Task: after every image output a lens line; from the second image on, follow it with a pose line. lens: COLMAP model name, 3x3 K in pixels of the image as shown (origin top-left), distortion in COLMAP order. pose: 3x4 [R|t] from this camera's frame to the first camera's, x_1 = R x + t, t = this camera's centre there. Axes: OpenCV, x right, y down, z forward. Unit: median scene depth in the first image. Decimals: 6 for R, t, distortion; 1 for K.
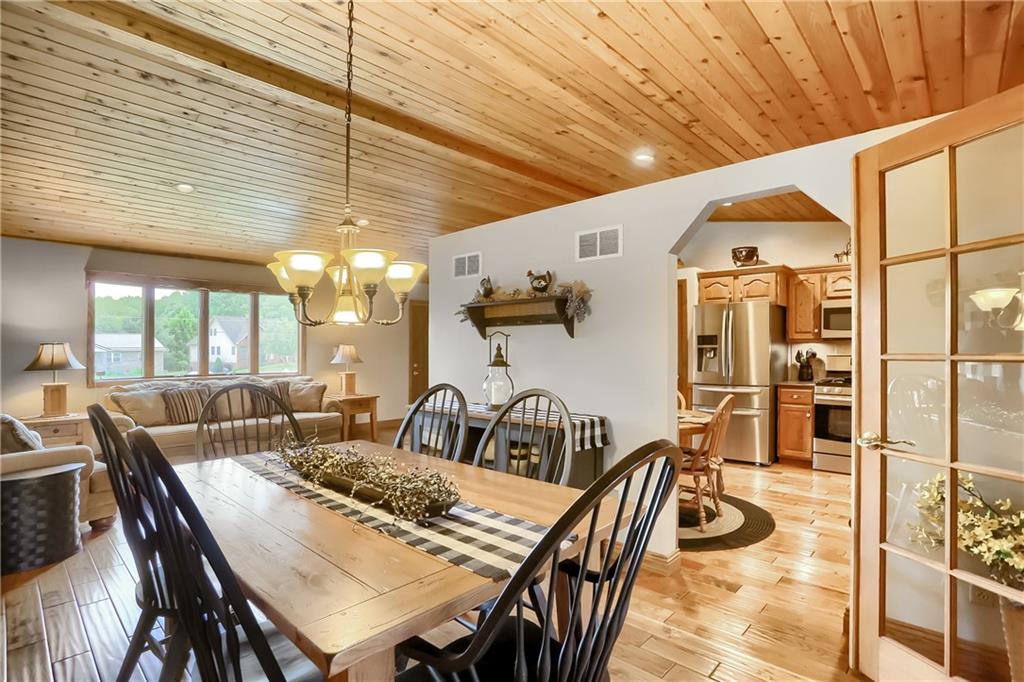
lens RADIAL K [[538.2, 0, 512.0], [0, 538.2, 341.0], [0, 0, 1]] dist [-0.001204, -0.000123]
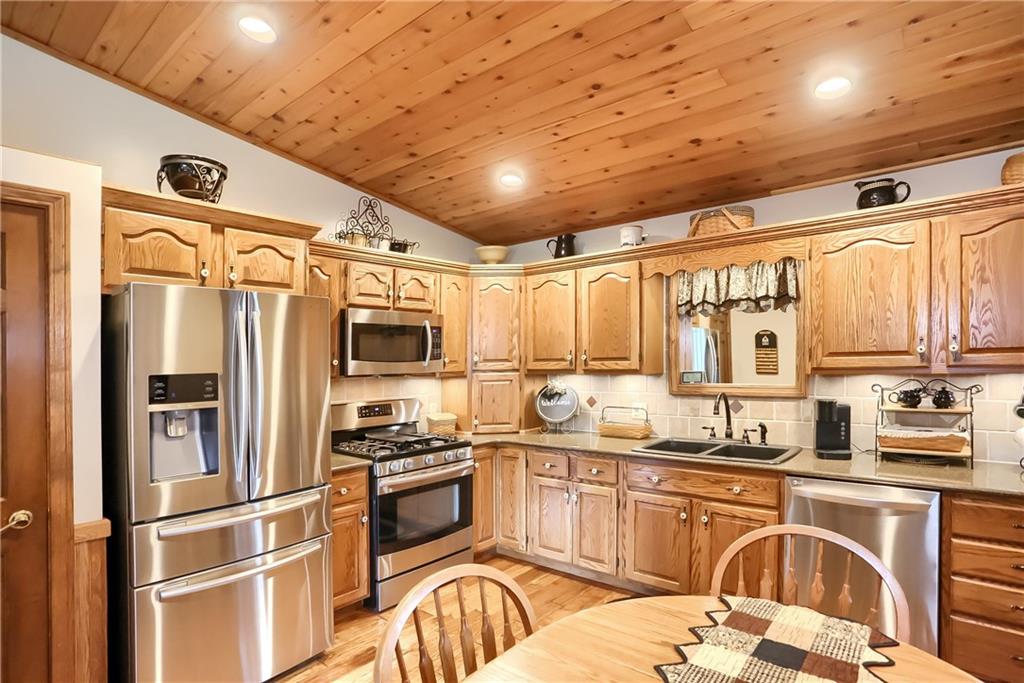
lens RADIAL K [[543.9, 0, 515.4], [0, 543.9, 364.6], [0, 0, 1]] dist [-0.001090, 0.000194]
pose [[0.009445, -0.001951, 0.999953, 0.011002], [0.014055, 0.999900, 0.001818, -0.014832], [-0.999857, 0.014037, 0.009472, 0.801293]]
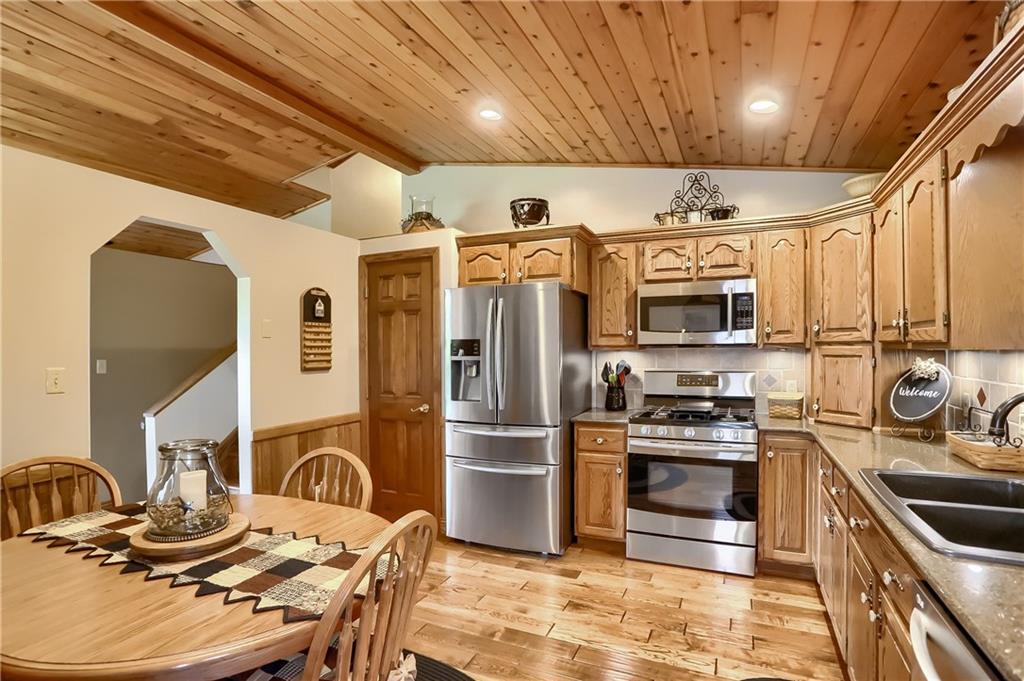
lens RADIAL K [[526.9, 0, 512.0], [0, 526.9, 340.5], [0, 0, 1]] dist [-0.010724, -0.000486]
pose [[0.956768, 0.002595, 0.290840, 0.249081], [0.000551, 0.999942, -0.010736, -0.003379], [-0.290851, 0.010432, 0.956712, 0.441635]]
